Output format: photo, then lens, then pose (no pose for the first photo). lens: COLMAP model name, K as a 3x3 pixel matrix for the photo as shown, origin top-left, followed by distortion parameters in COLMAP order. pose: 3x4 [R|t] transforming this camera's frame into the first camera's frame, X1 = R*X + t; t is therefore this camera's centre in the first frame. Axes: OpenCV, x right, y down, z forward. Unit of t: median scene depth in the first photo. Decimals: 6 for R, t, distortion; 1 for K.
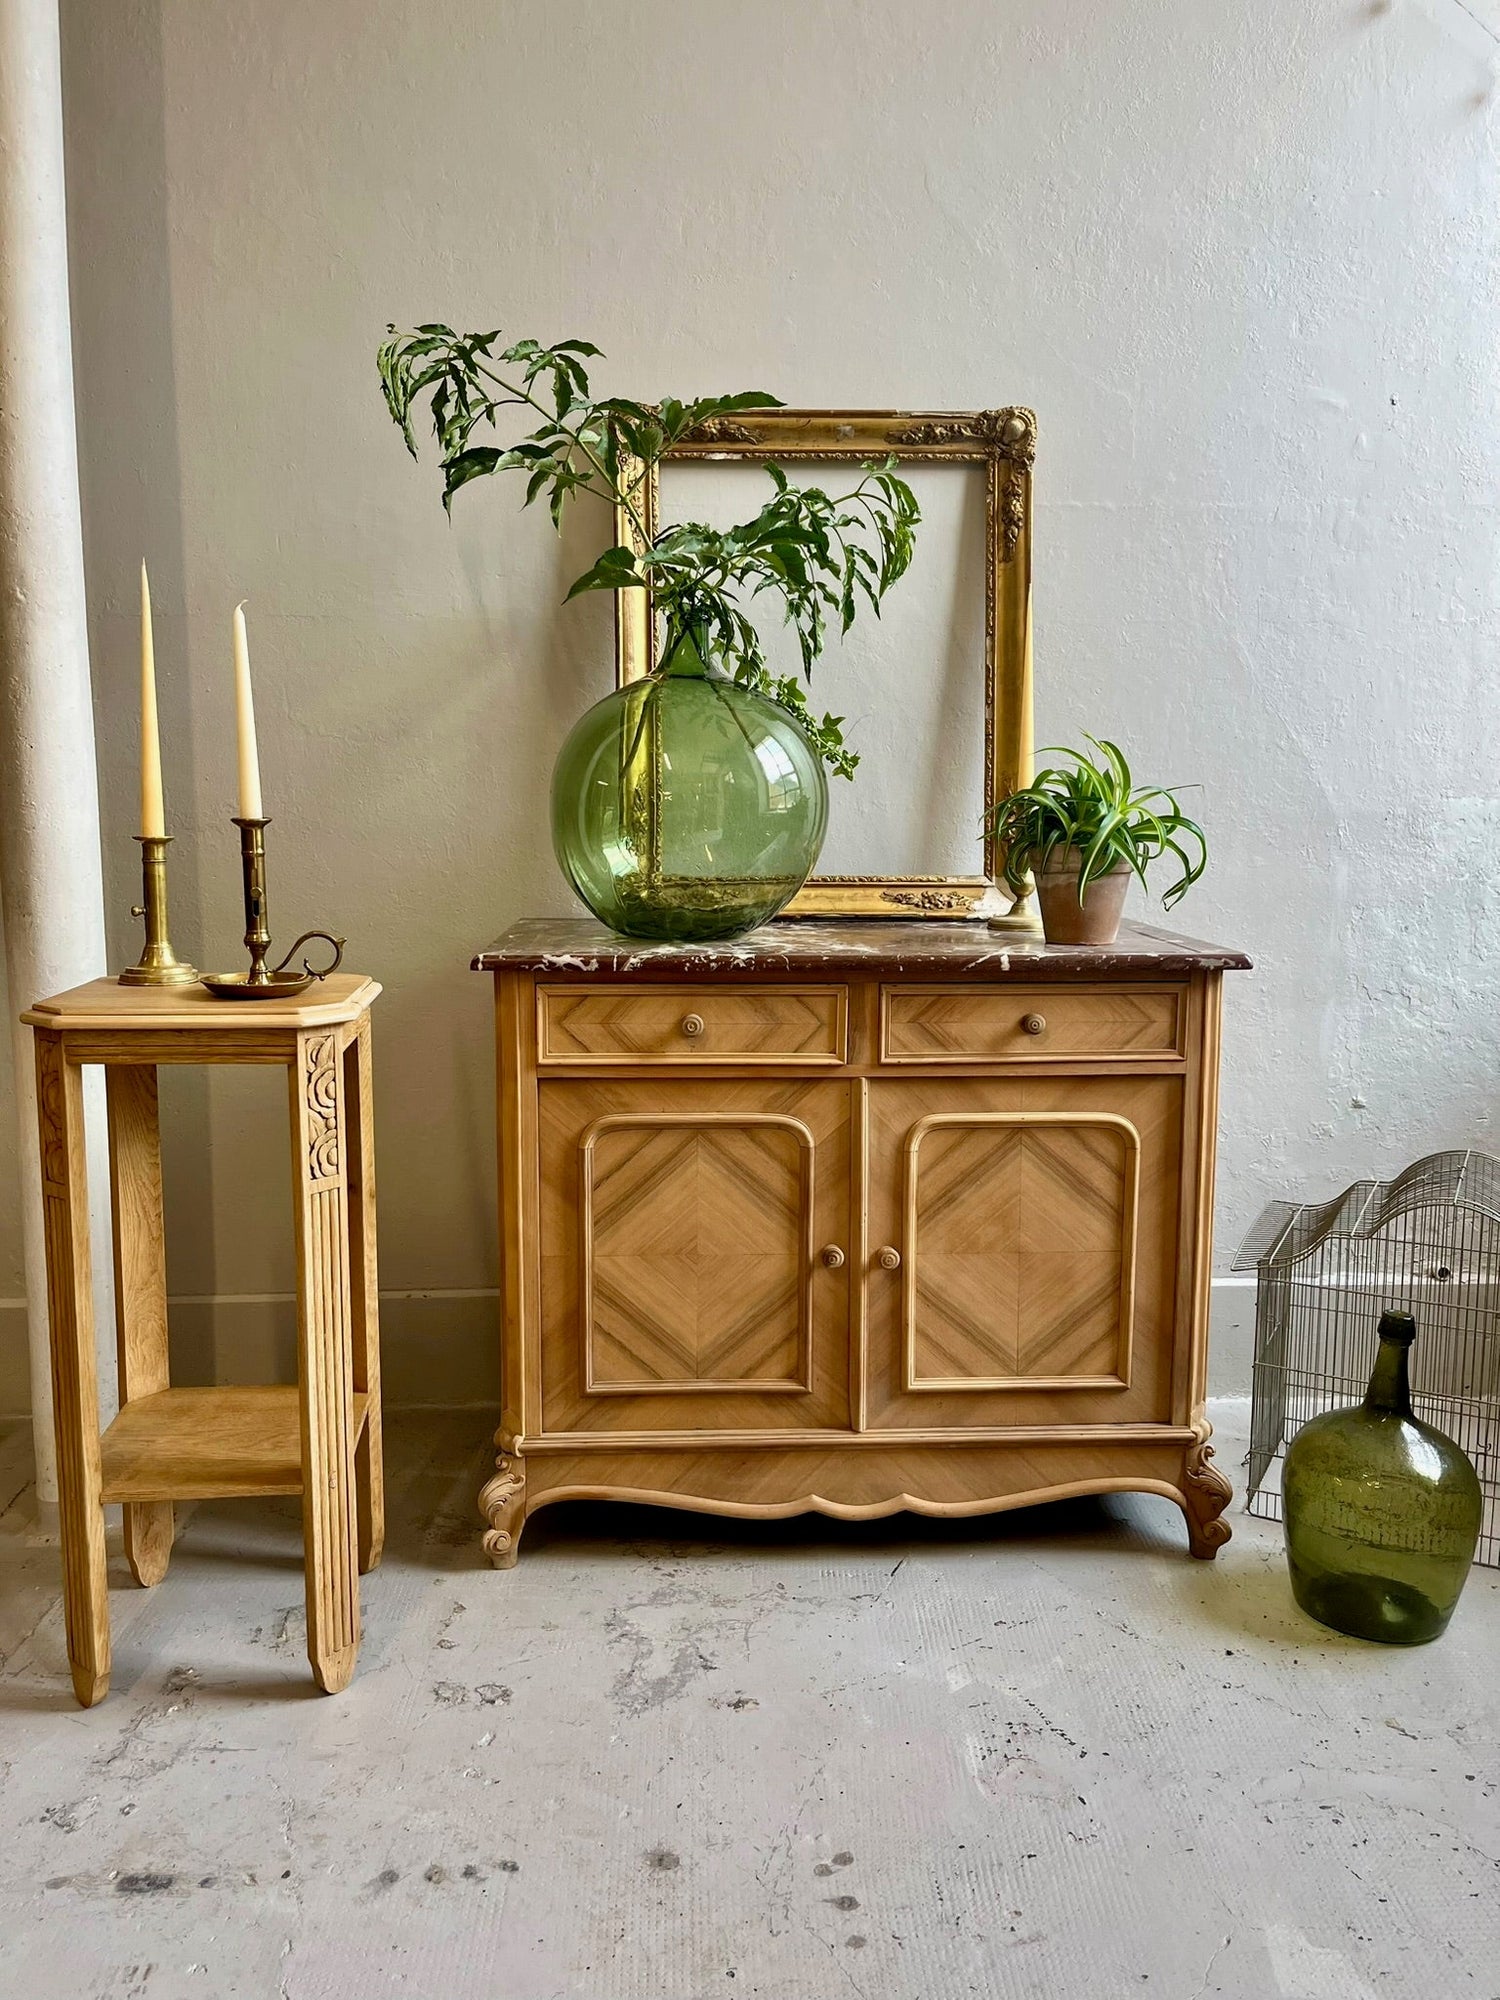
lens RADIAL K [[1508.5, 0, 764.9], [0, 1508.5, 998.3], [0, 0, 1]] dist [0.030848, -0.055388]
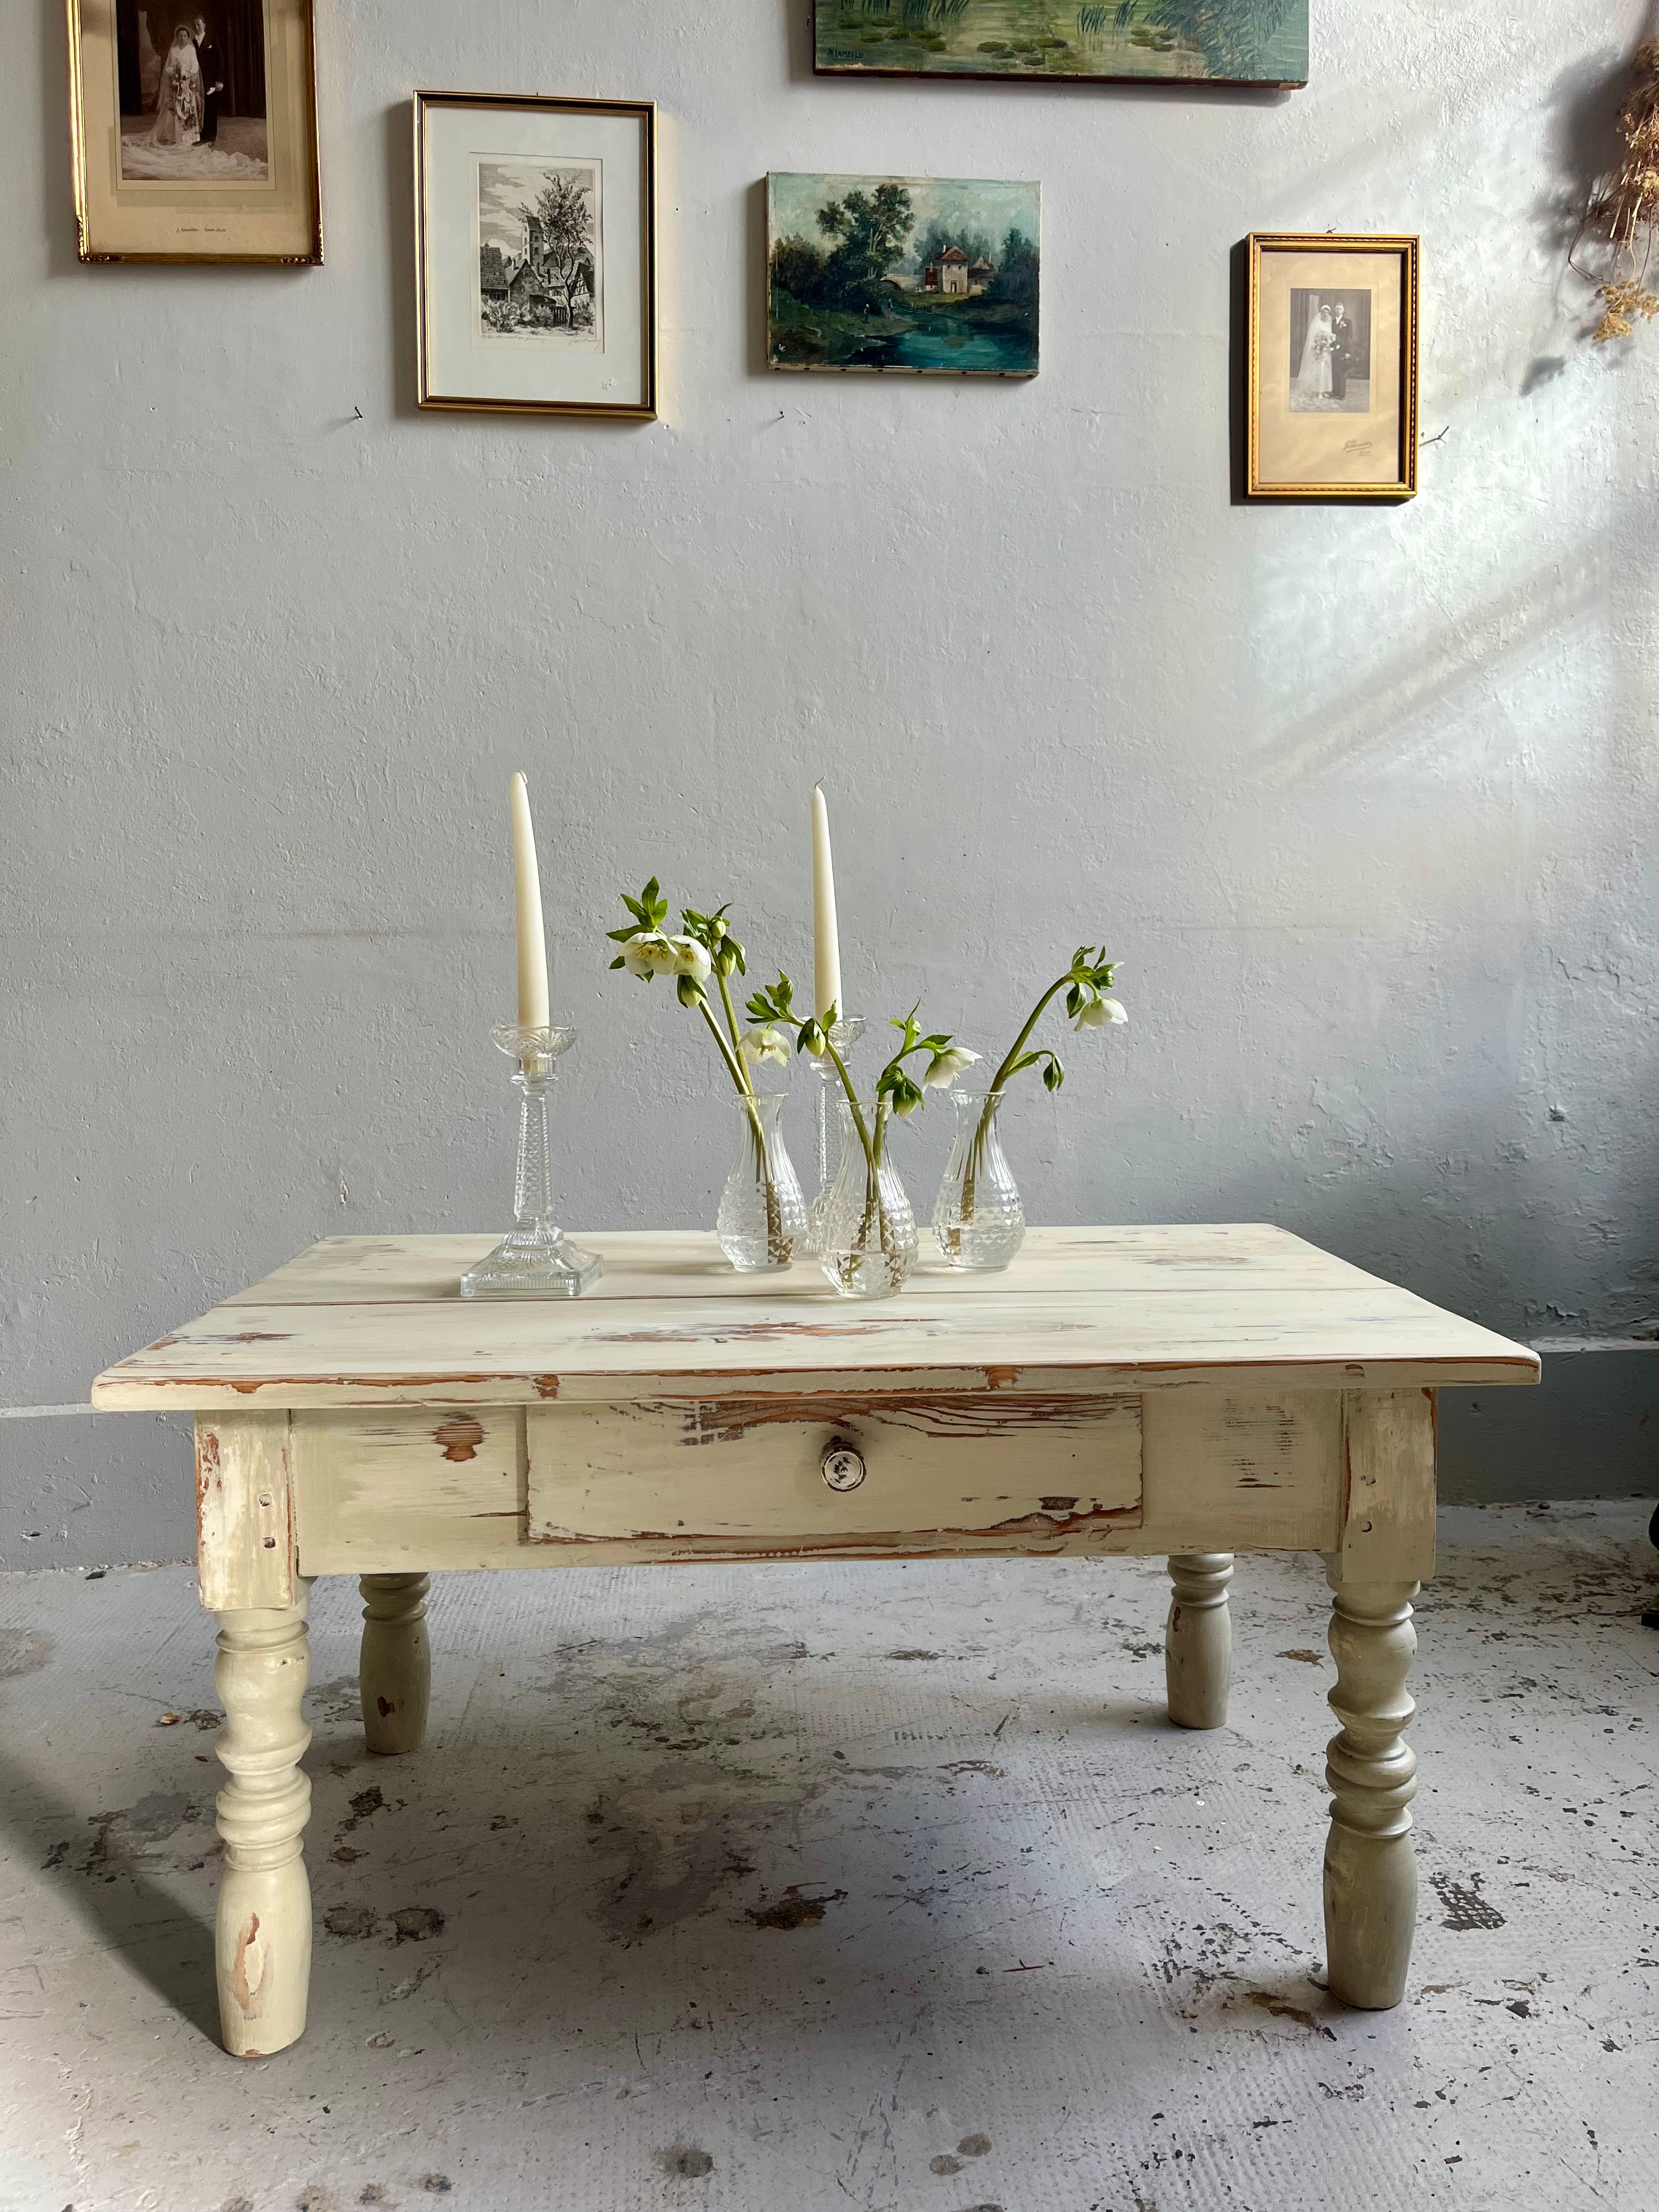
lens RADIAL K [[1668.4, 0, 835.0], [0, 1668.4, 1106.4], [0, 0, 1]] dist [0.030848, -0.055388]
pose [[0.998411, -0.019278, 0.052948, -0.029317], [0.022106, 0.998331, -0.053359, 0.148523], [-0.051831, 0.054445, 0.997171, 0.244882]]
